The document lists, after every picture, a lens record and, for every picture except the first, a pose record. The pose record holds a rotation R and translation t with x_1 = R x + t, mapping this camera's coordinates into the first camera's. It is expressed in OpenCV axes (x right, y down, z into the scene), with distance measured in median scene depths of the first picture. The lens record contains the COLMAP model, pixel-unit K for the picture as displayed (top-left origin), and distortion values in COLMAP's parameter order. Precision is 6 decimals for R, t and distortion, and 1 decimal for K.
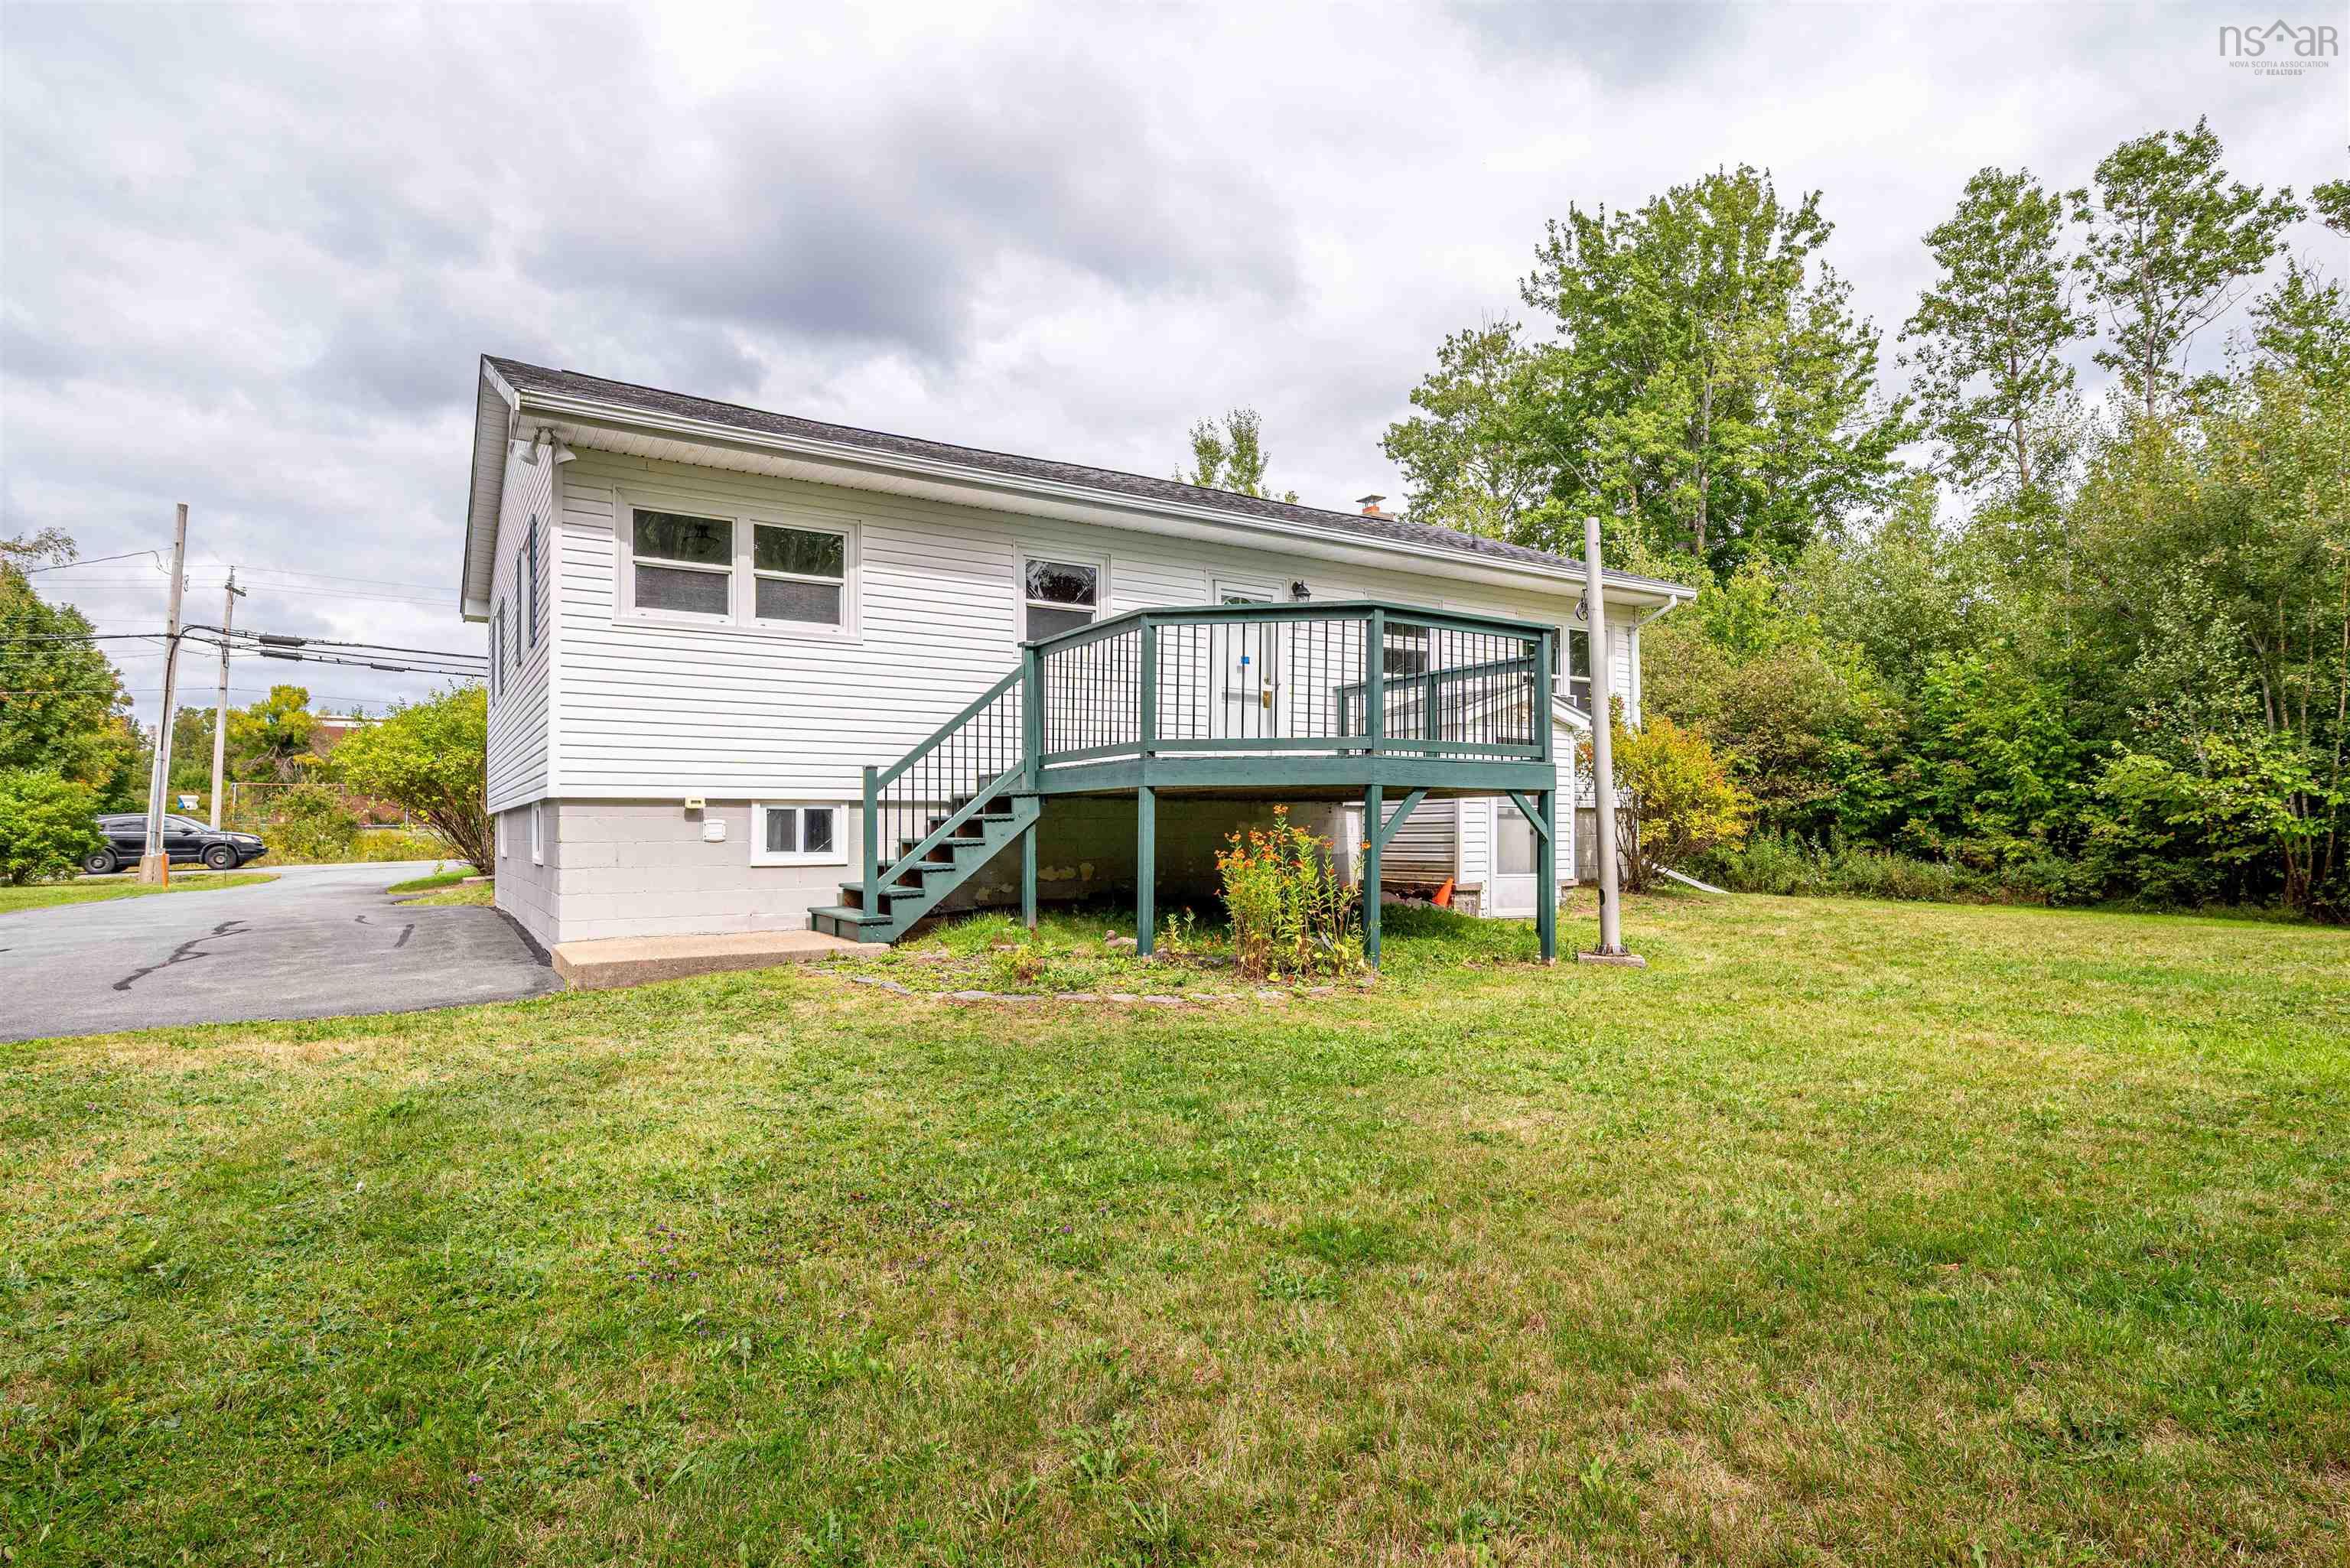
lens RADIAL K [[1192.2, 0, 1172.7], [0, 1192.2, 818.8], [0, 0, 1]] dist [0.001539, -0.001013]
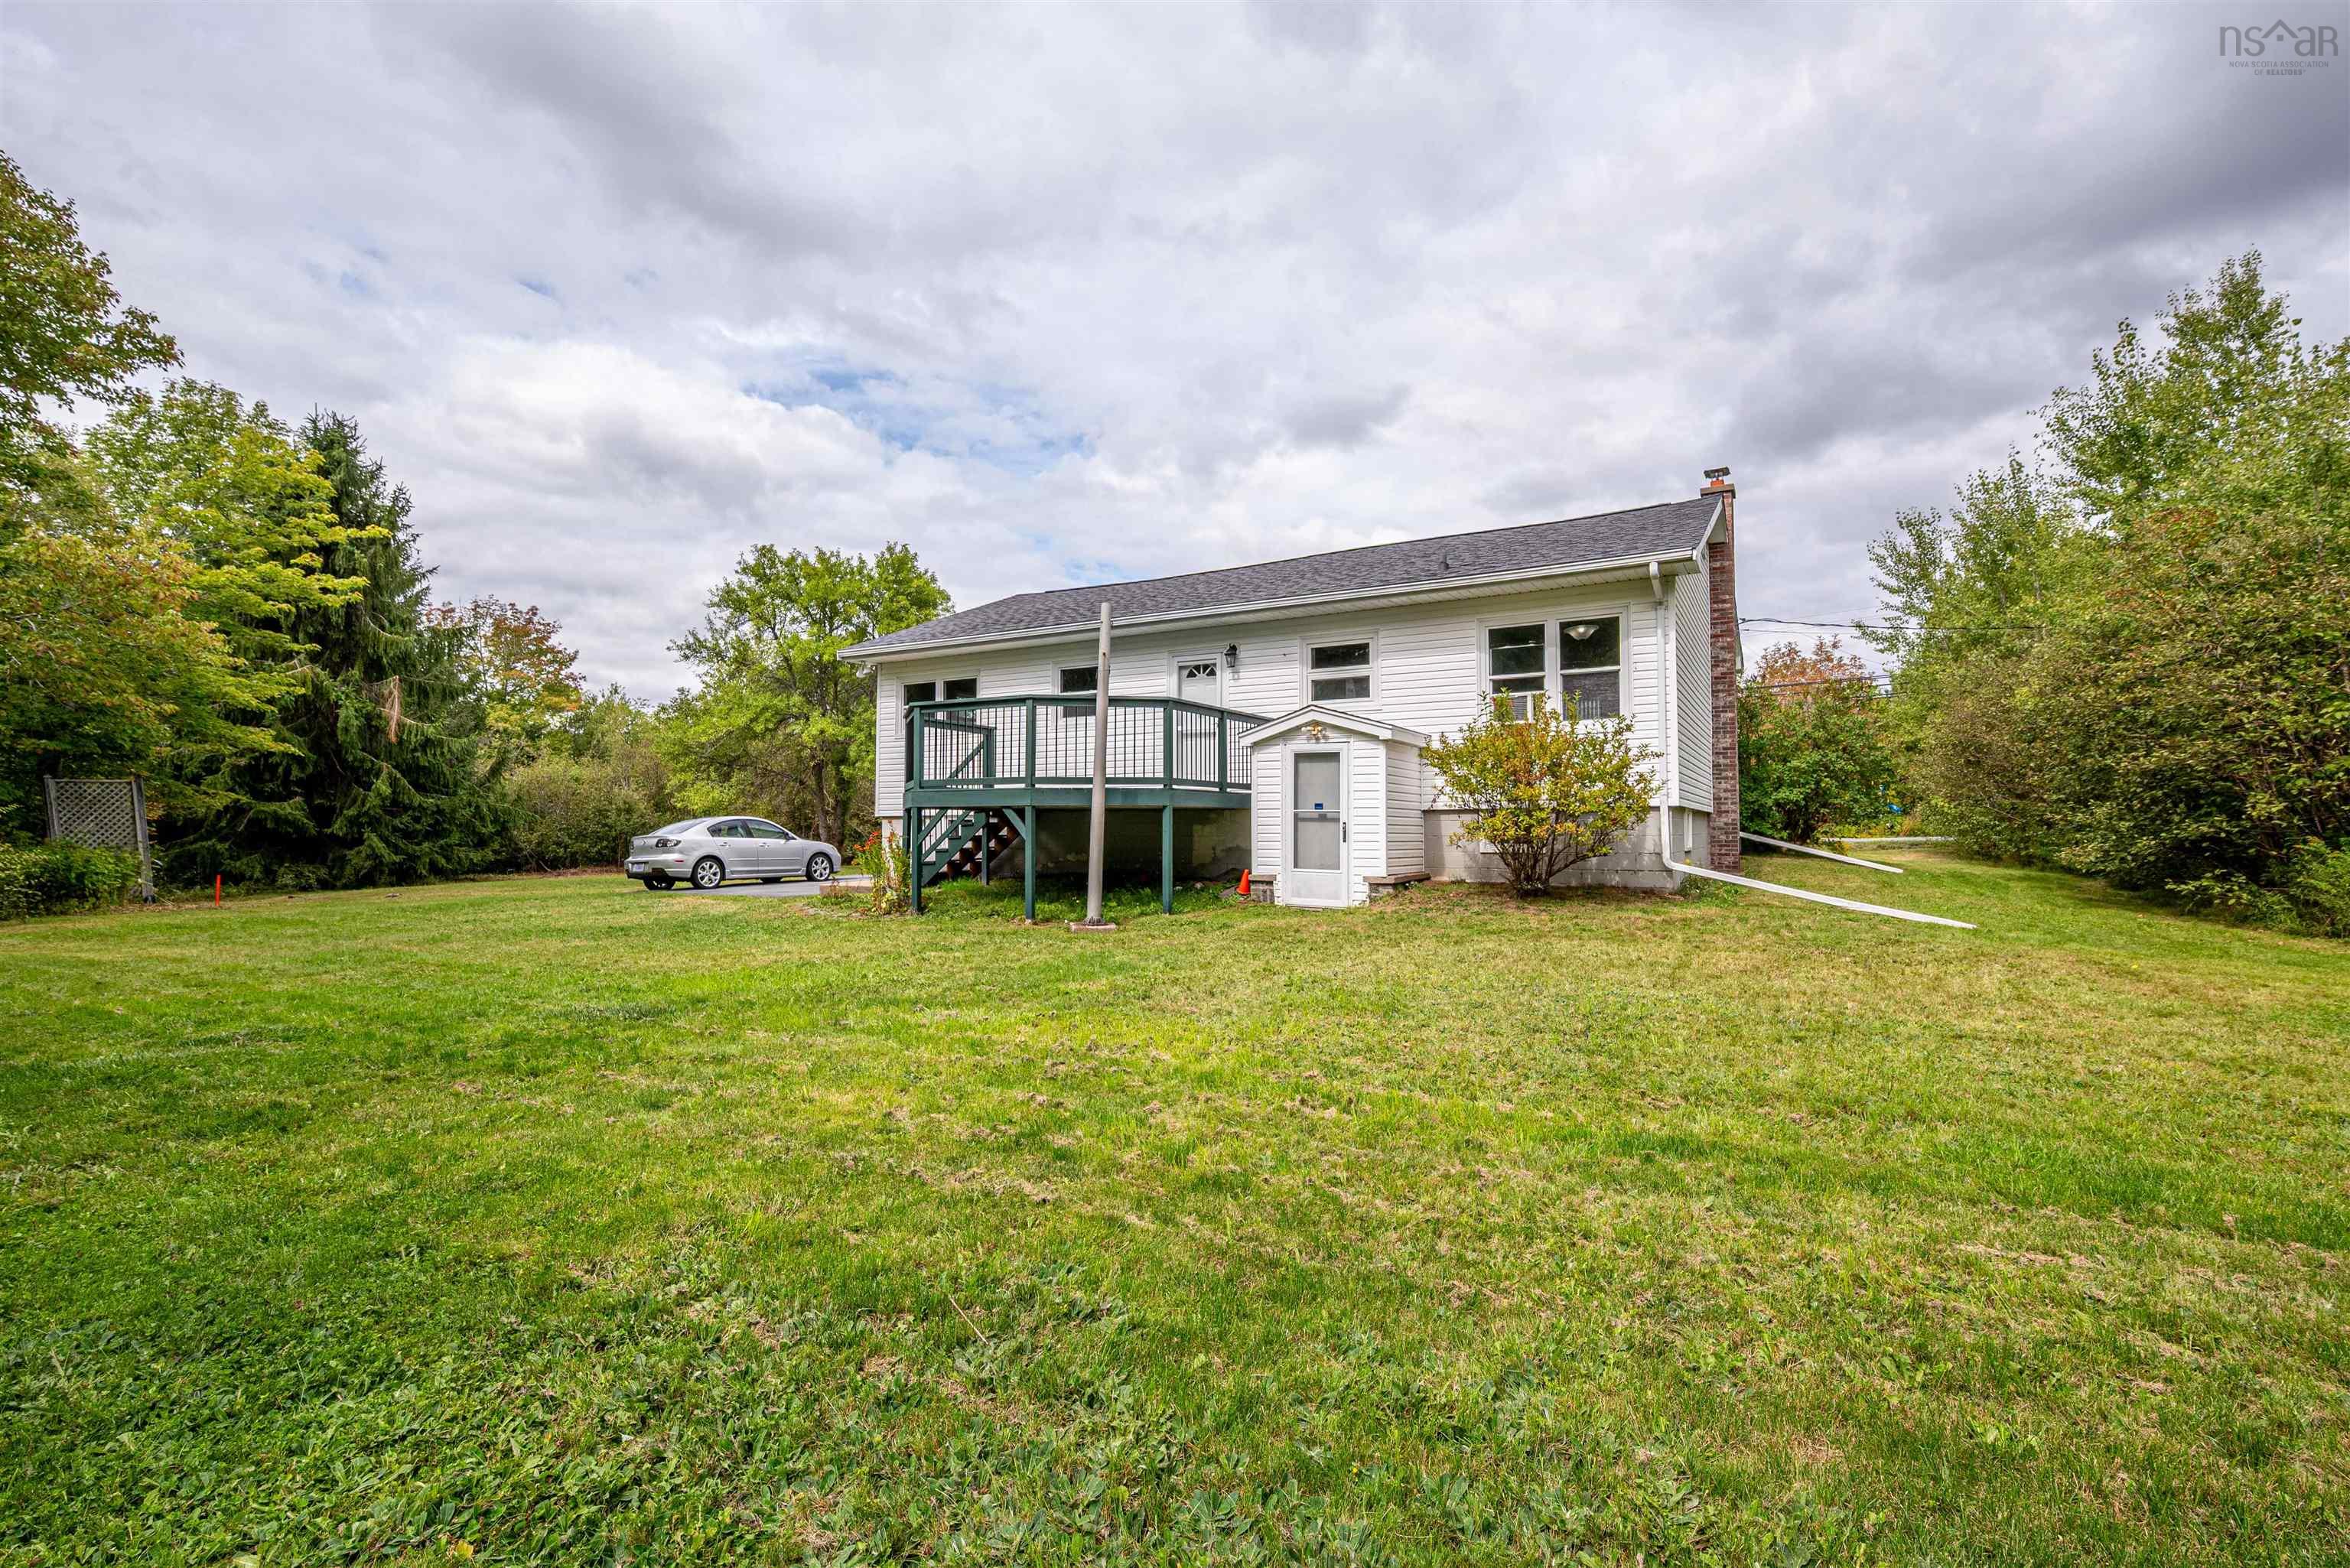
lens RADIAL K [[1070.3, 0, 1159.8], [0, 1070.3, 734.9], [0, 0, 1]] dist [0.000769, 0.000152]
pose [[0.458895, -0.075850, -0.885247, 0.703720], [0.009726, 0.996719, -0.080359, -0.001270], [0.888437, 0.028266, 0.458127, 0.237497]]
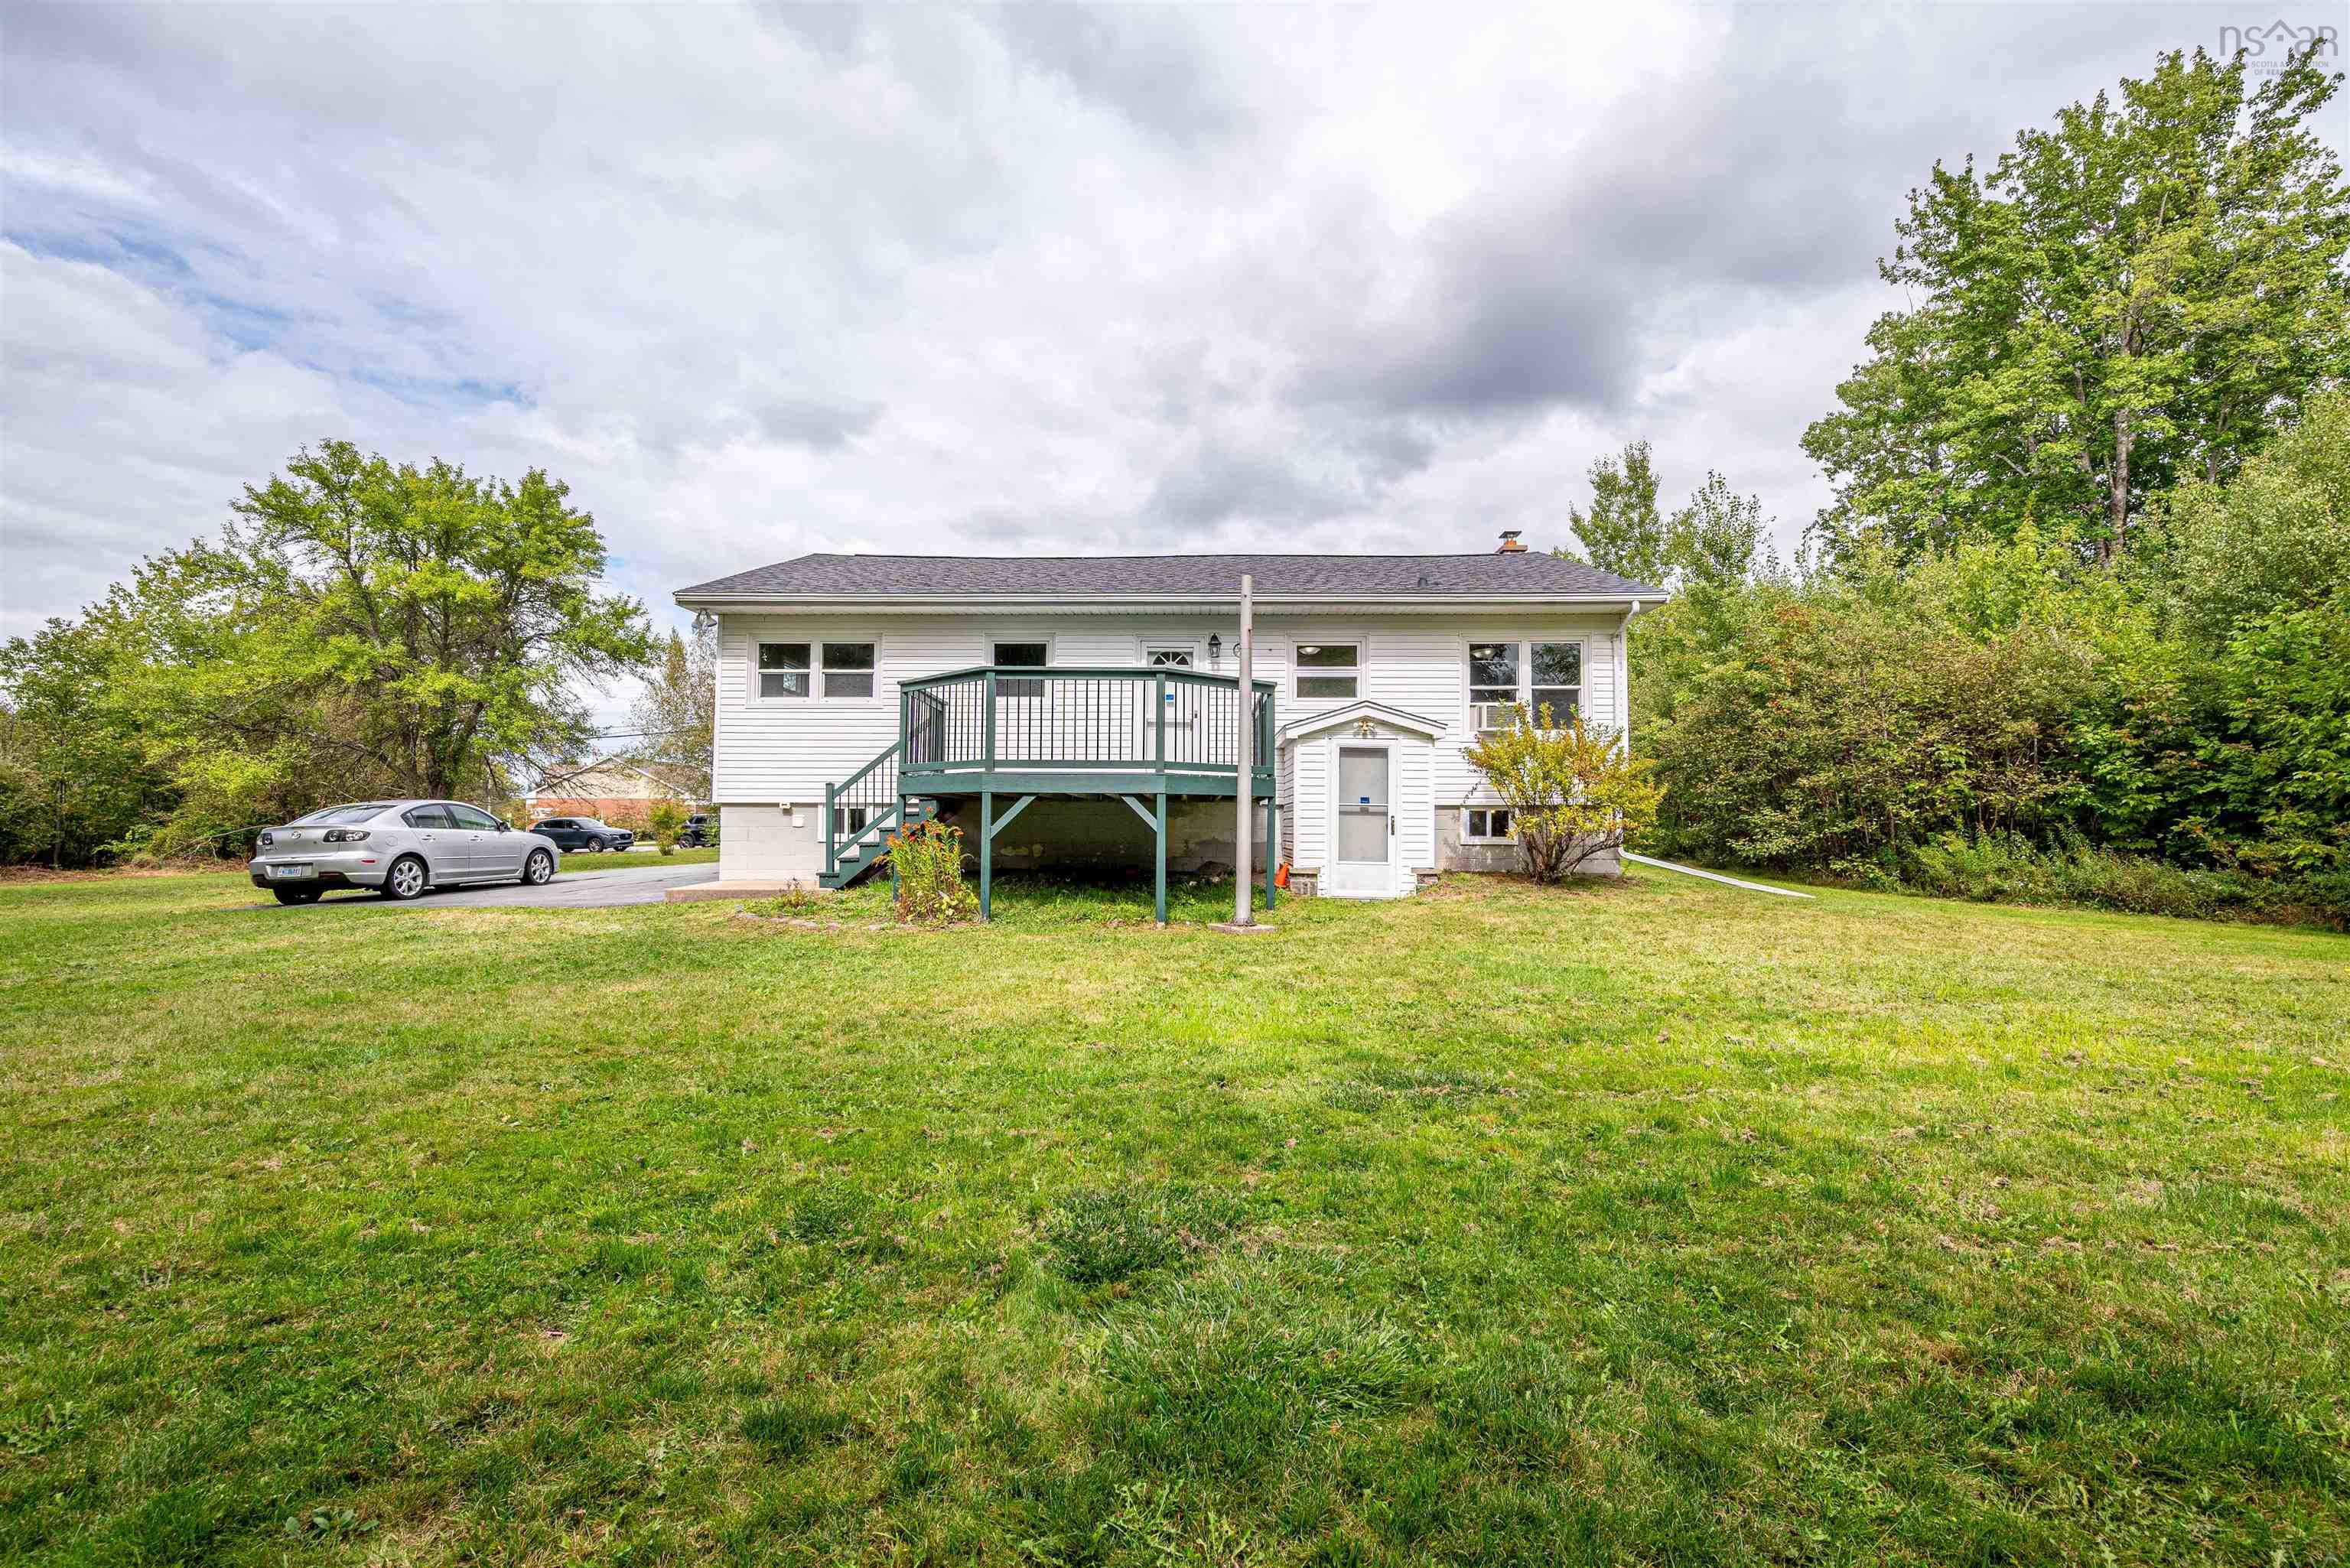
lens RADIAL K [[997.0, 0, 1153.4], [0, 997.0, 778.2], [0, 0, 1]] dist [-0.004089, 0.000800]
pose [[0.834744, -0.019791, -0.550283, 0.406946], [-0.001292, 0.999281, -0.037899, 0.000586], [0.550637, 0.032347, 0.834118, 0.033392]]
